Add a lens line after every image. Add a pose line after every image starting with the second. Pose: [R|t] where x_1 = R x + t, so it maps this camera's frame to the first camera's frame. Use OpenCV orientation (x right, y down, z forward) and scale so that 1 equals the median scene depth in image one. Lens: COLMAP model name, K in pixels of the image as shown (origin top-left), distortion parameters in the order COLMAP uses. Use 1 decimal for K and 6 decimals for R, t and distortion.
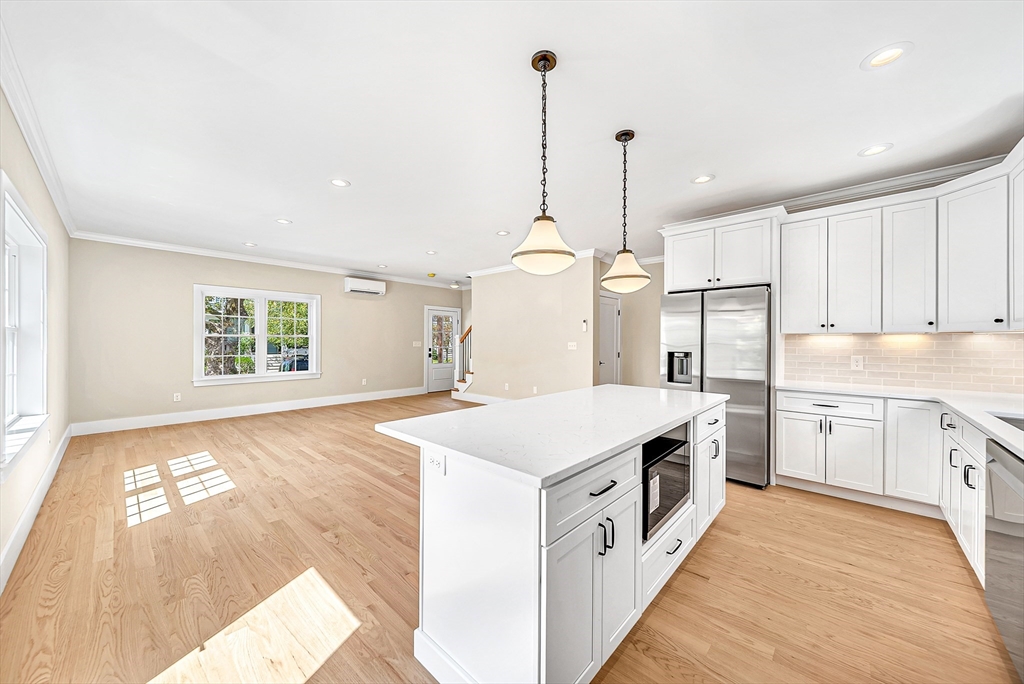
lens RADIAL K [[364.2, 0, 515.5], [0, 364.2, 340.4], [0, 0, 1]] dist [-0.020077, 0.000344]
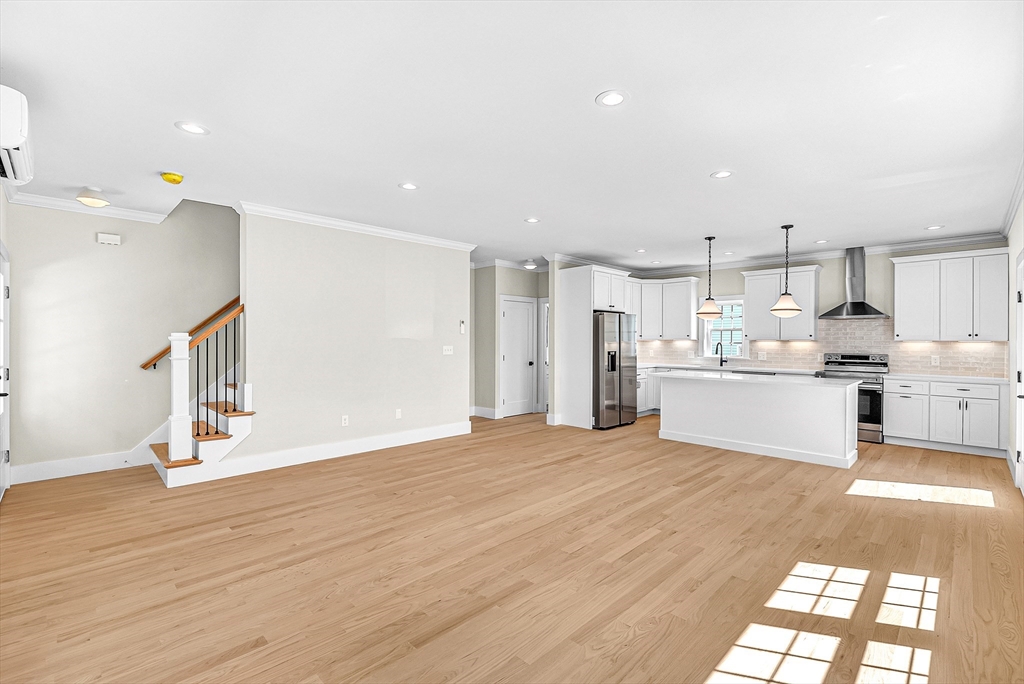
lens RADIAL K [[453.1, 0, 512.0], [0, 453.1, 342.0], [0, 0, 1]] dist [0.001801, -0.015085]
pose [[0.045042, -0.006393, 0.998965, -1.551972], [-0.003539, 0.999972, 0.006559, -0.019404], [-0.998979, -0.003831, 0.045018, 1.396626]]
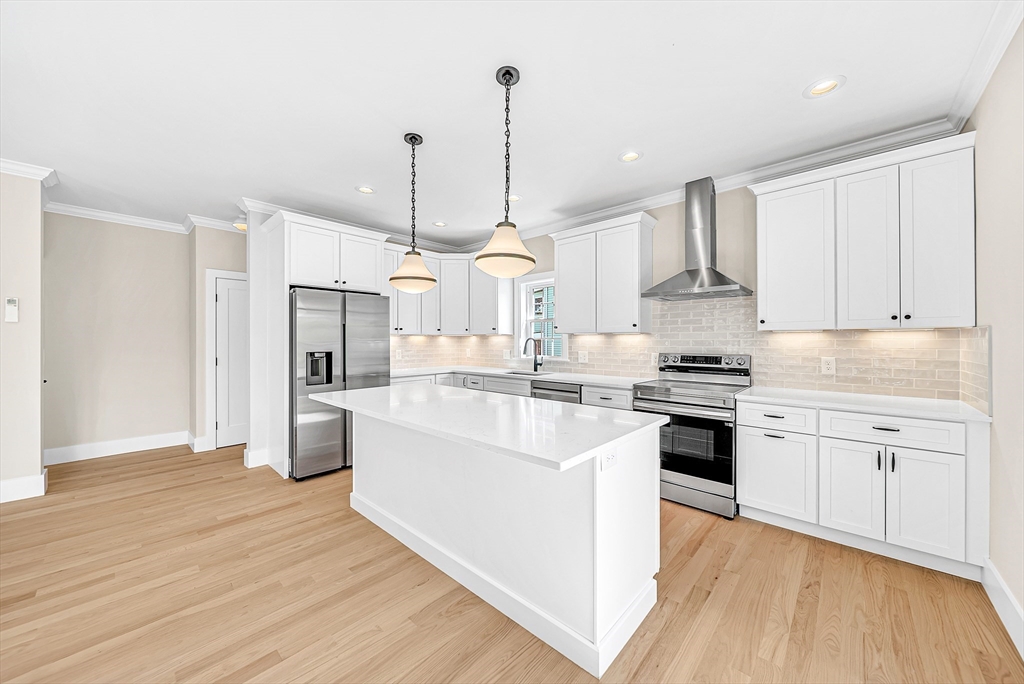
lens RADIAL K [[364.2, 0, 515.5], [0, 364.2, 340.4], [0, 0, 1]] dist [-0.020077, 0.000344]
pose [[-0.004688, -0.004176, 0.999980, -0.516104], [0.001341, 0.999990, 0.004182, -0.001744], [-0.999988, 0.001360, -0.004682, 0.516326]]
